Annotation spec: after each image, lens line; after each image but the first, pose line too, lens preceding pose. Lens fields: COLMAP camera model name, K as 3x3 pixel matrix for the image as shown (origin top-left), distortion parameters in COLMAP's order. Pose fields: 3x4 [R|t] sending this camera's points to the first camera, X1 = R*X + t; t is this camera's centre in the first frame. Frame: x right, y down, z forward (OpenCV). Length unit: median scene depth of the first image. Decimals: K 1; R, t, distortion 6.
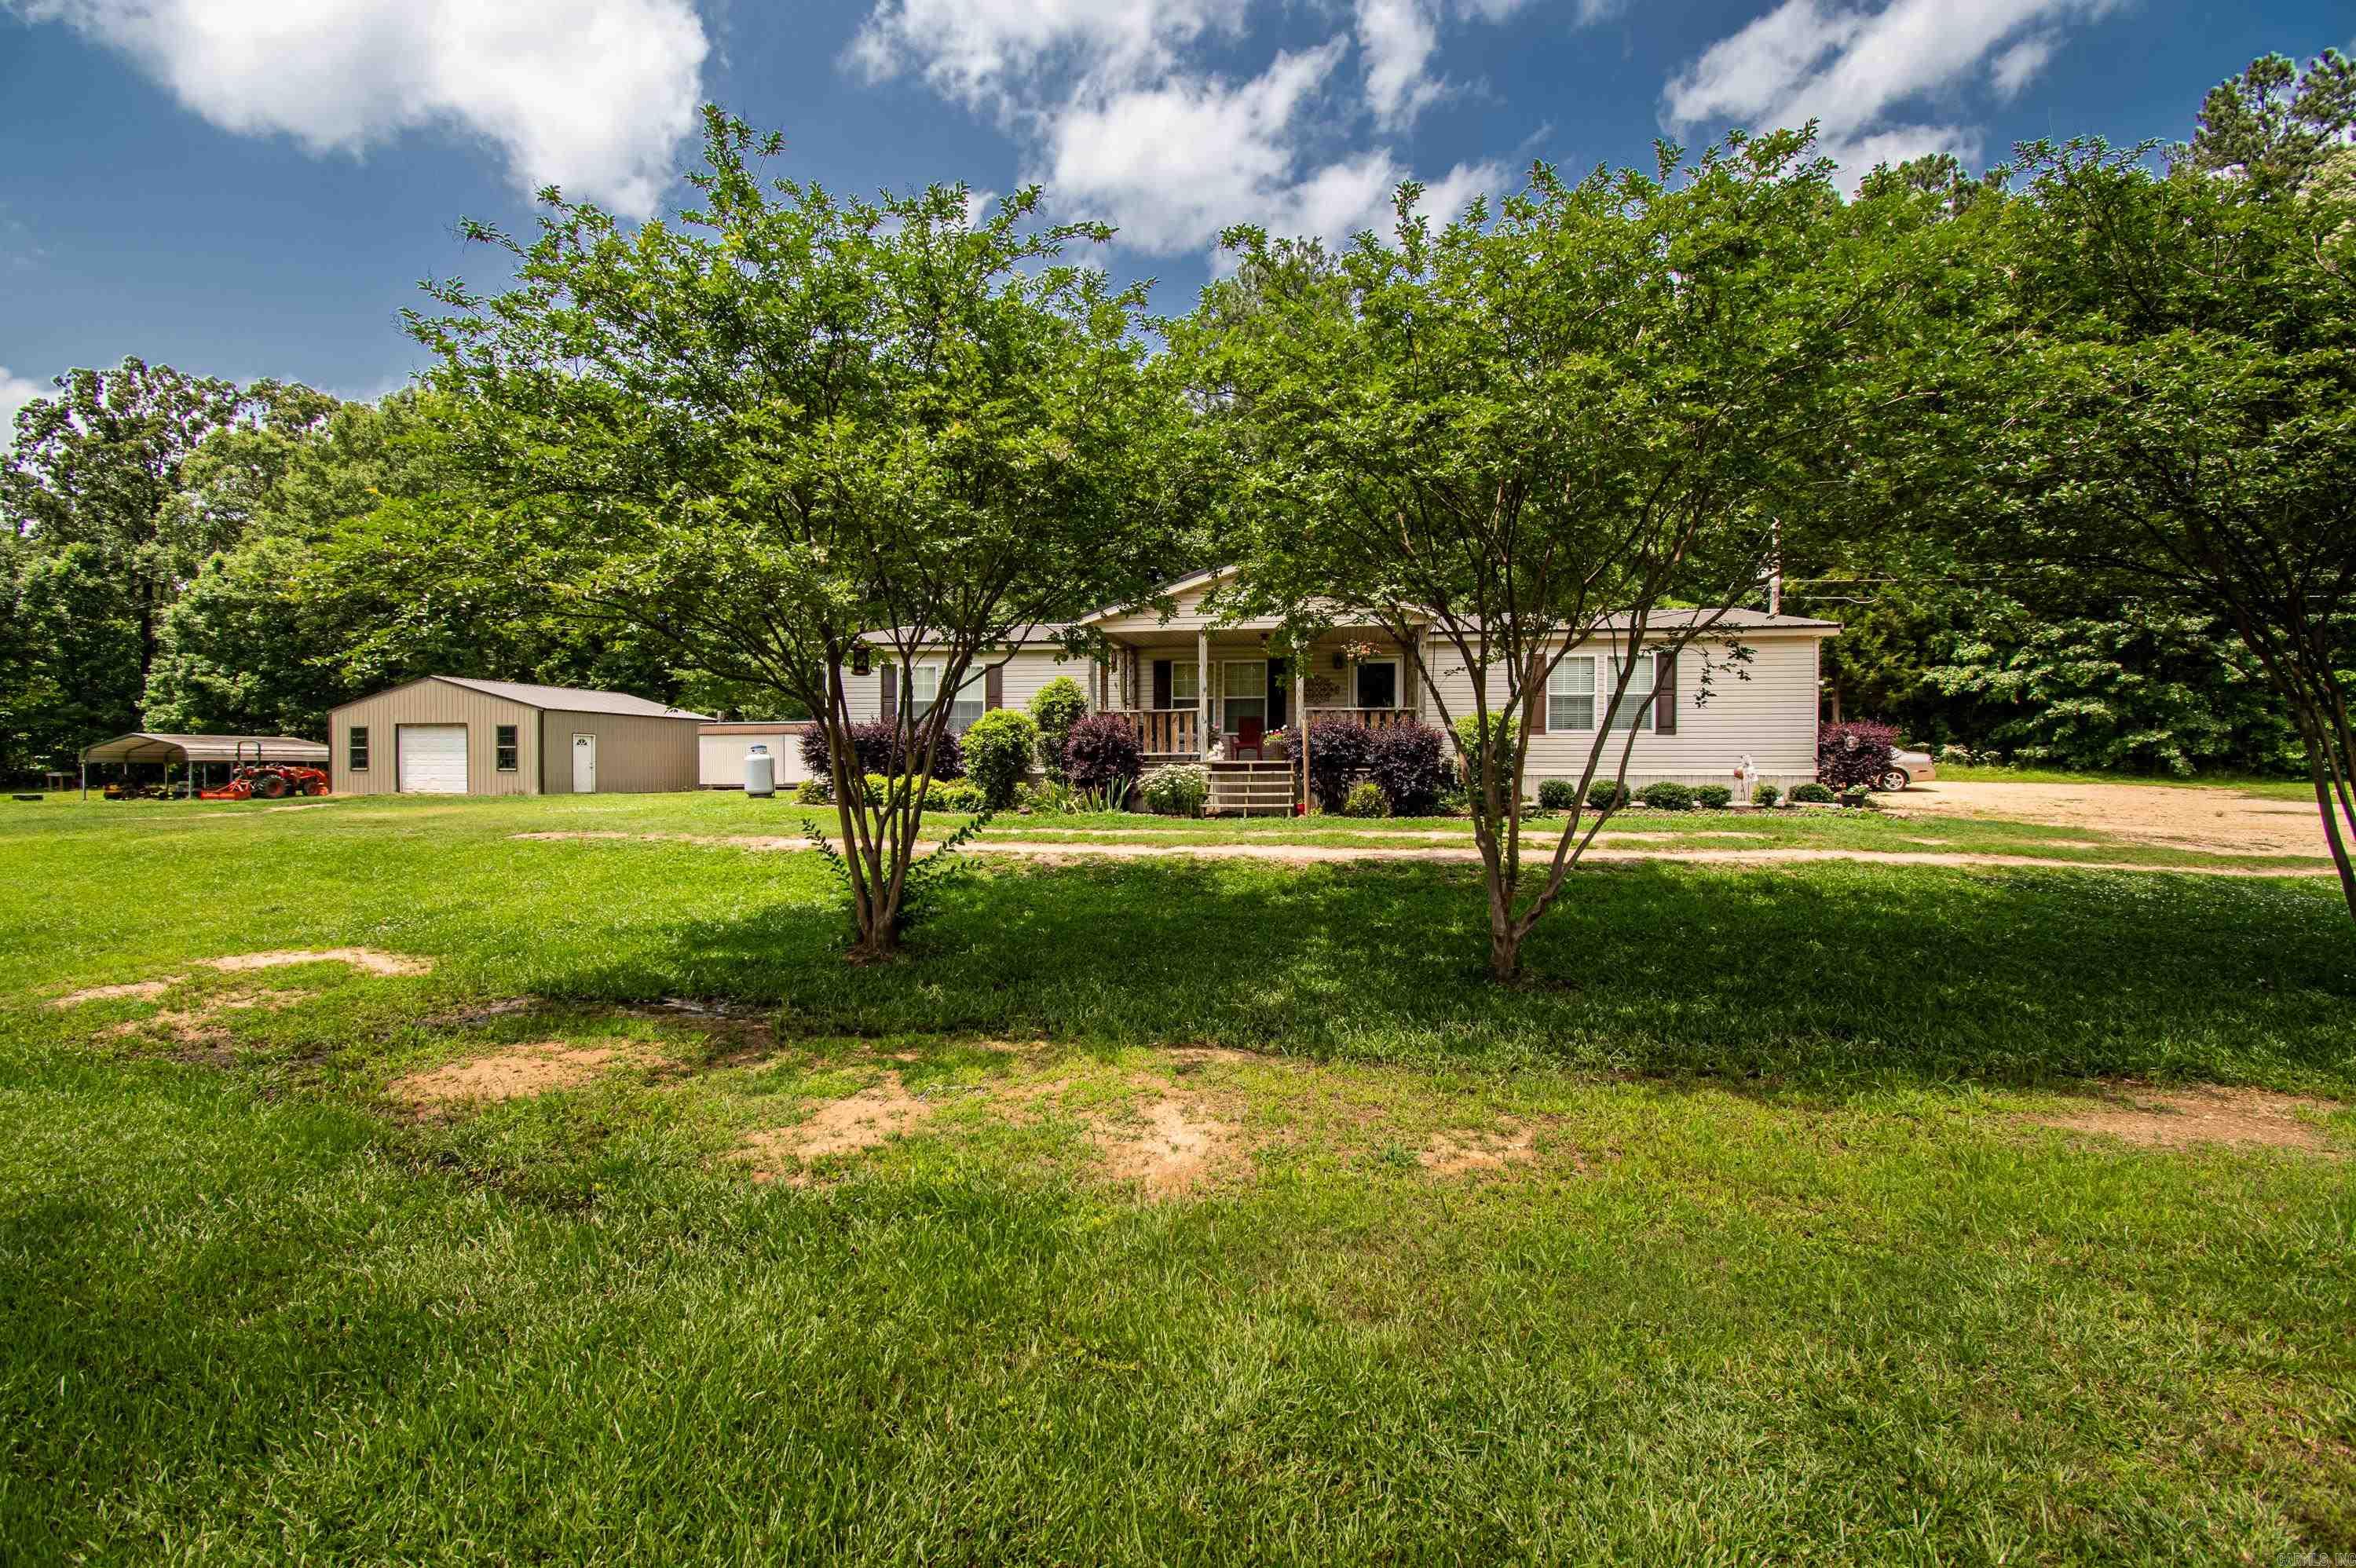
lens RADIAL K [[1059.2, 0, 1169.6], [0, 1059.2, 772.4], [0, 0, 1]] dist [-0.007669, -0.009881]
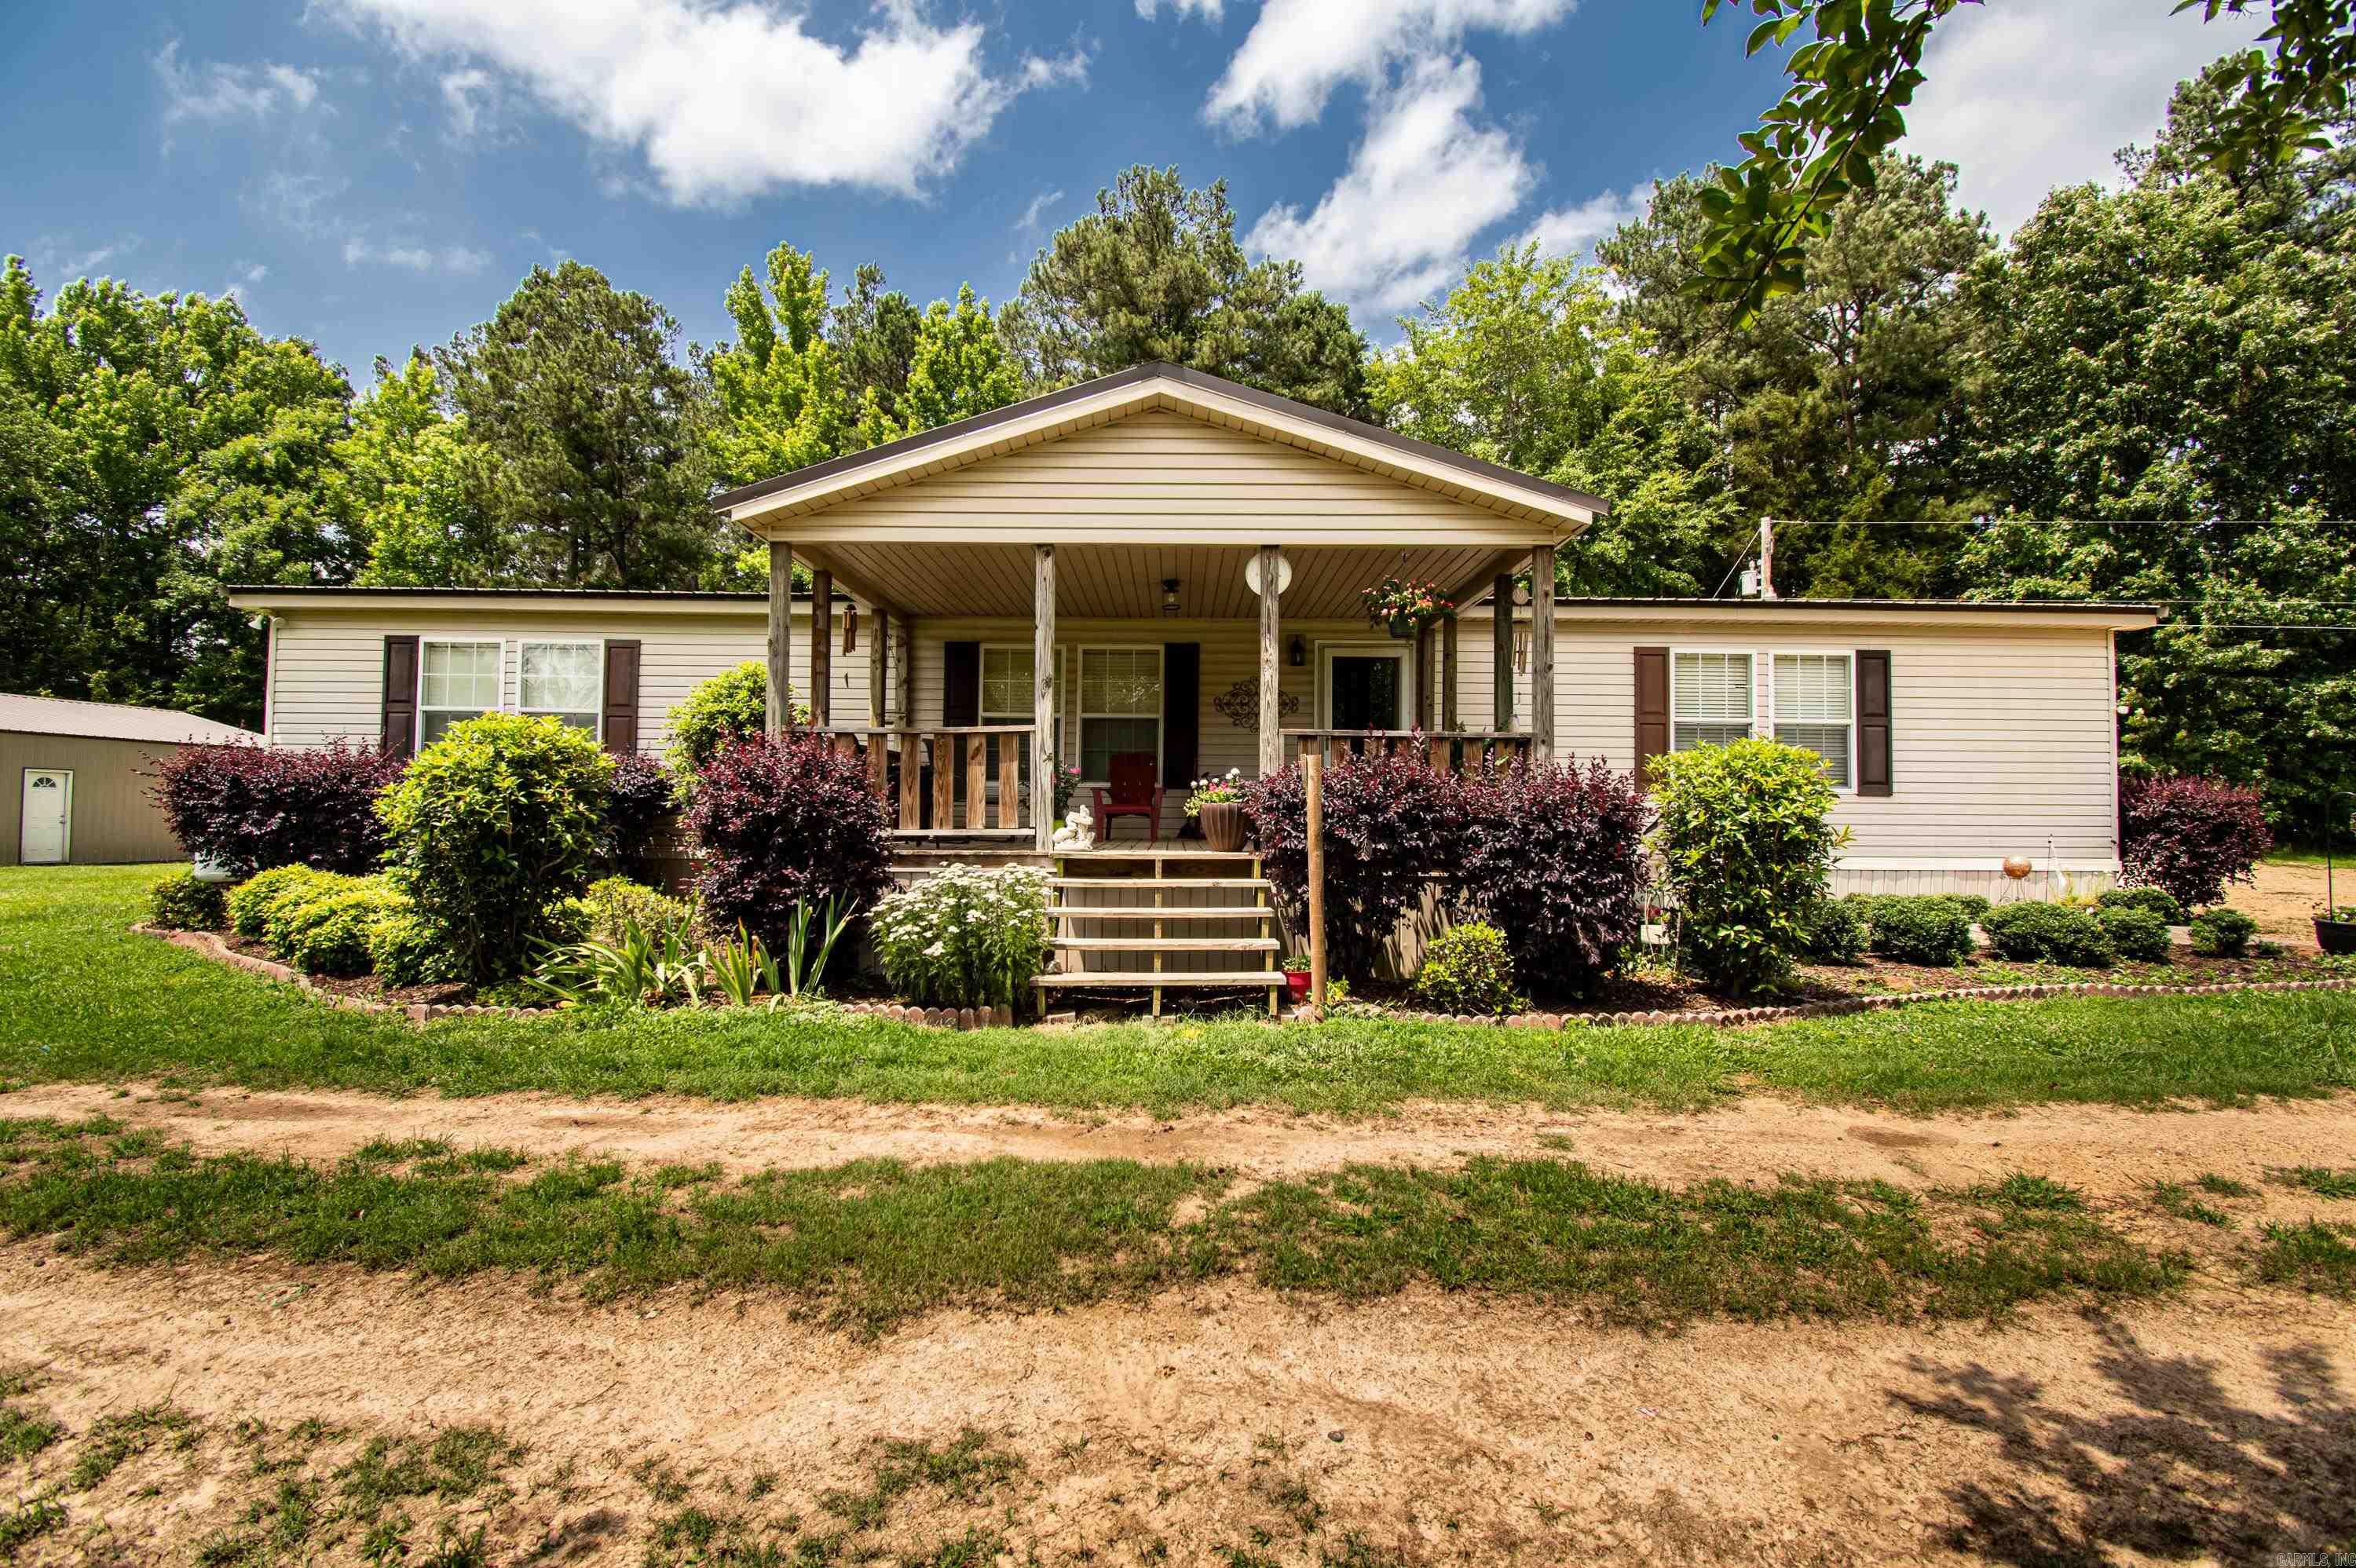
lens RADIAL K [[1059.2, 0, 1167.5], [0, 1059.2, 776.6], [0, 0, 1]] dist [-0.007669, -0.009881]
pose [[0.986932, 0.012759, 0.160630, 0.014222], [-0.006365, 0.999169, -0.040256, -0.025980], [-0.161010, 0.038708, 0.986193, 0.631970]]
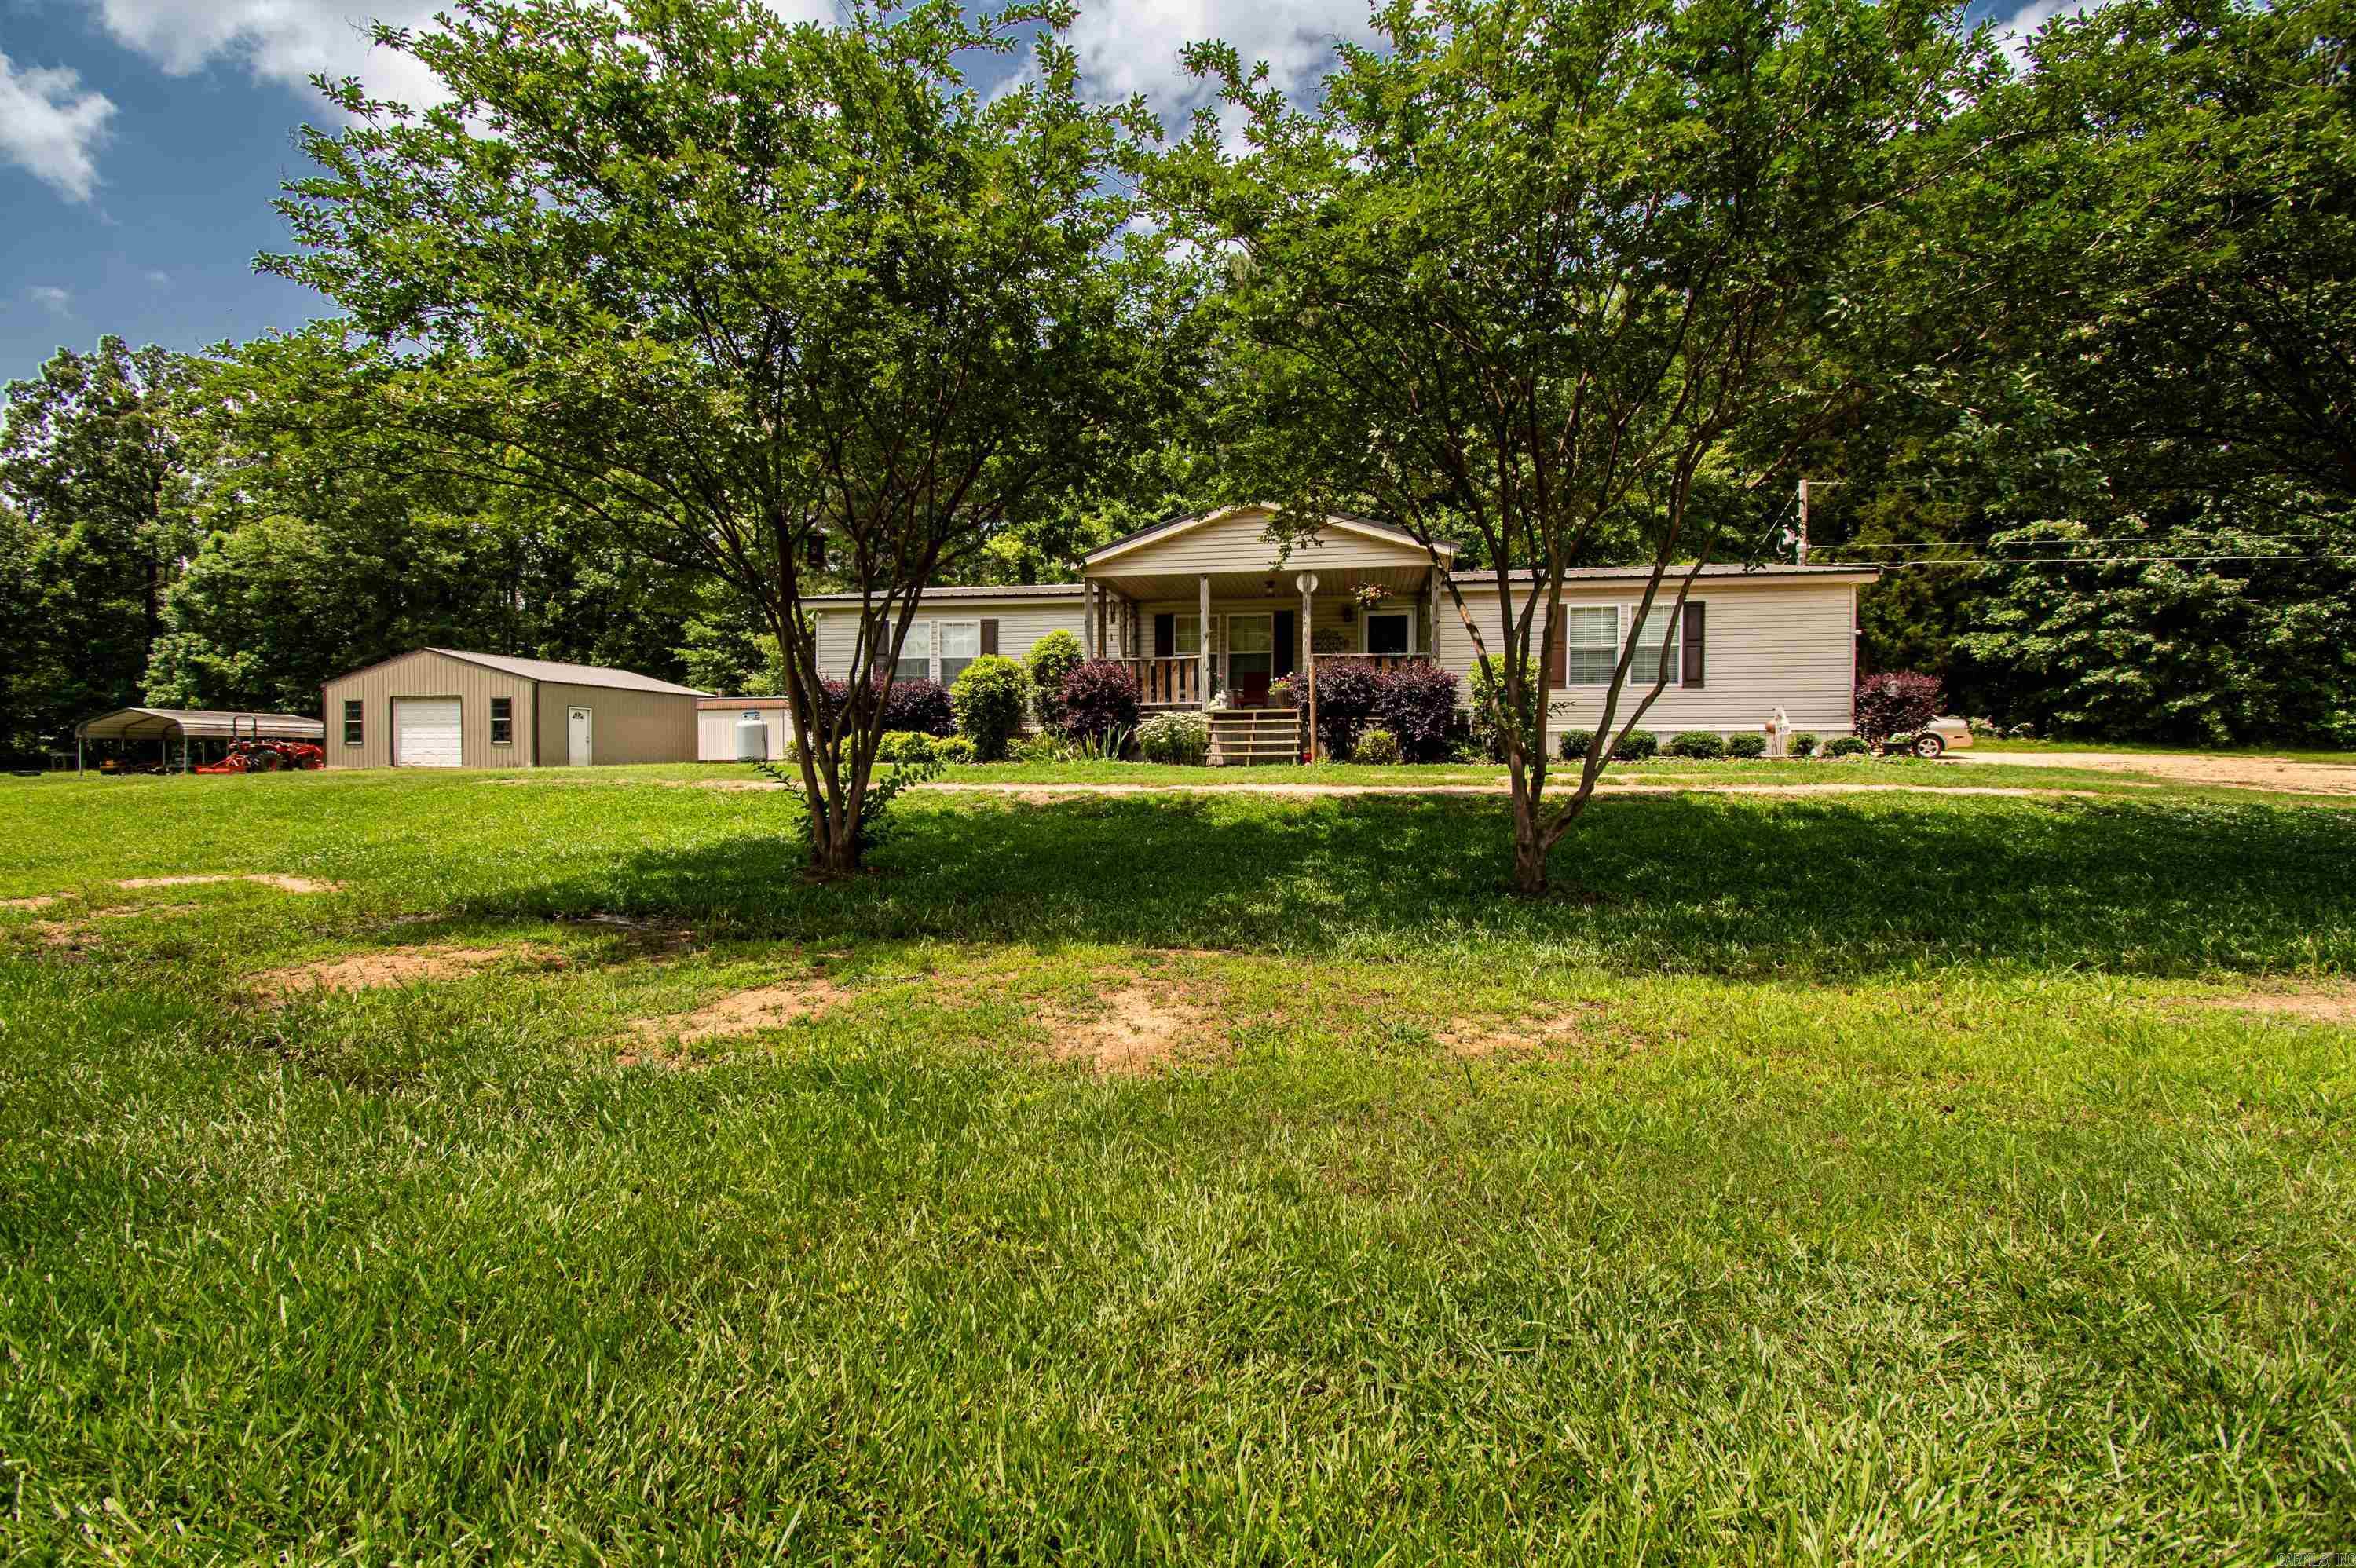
lens RADIAL K [[1059.2, 0, 1167.6], [0, 1059.2, 772.4], [0, 0, 1]] dist [-0.007669, -0.009881]
pose [[0.999920, -0.000285, -0.012666, 0.011409], [0.000346, 0.999988, 0.004788, 0.043931], [0.012665, -0.004792, 0.999908, 0.052643]]
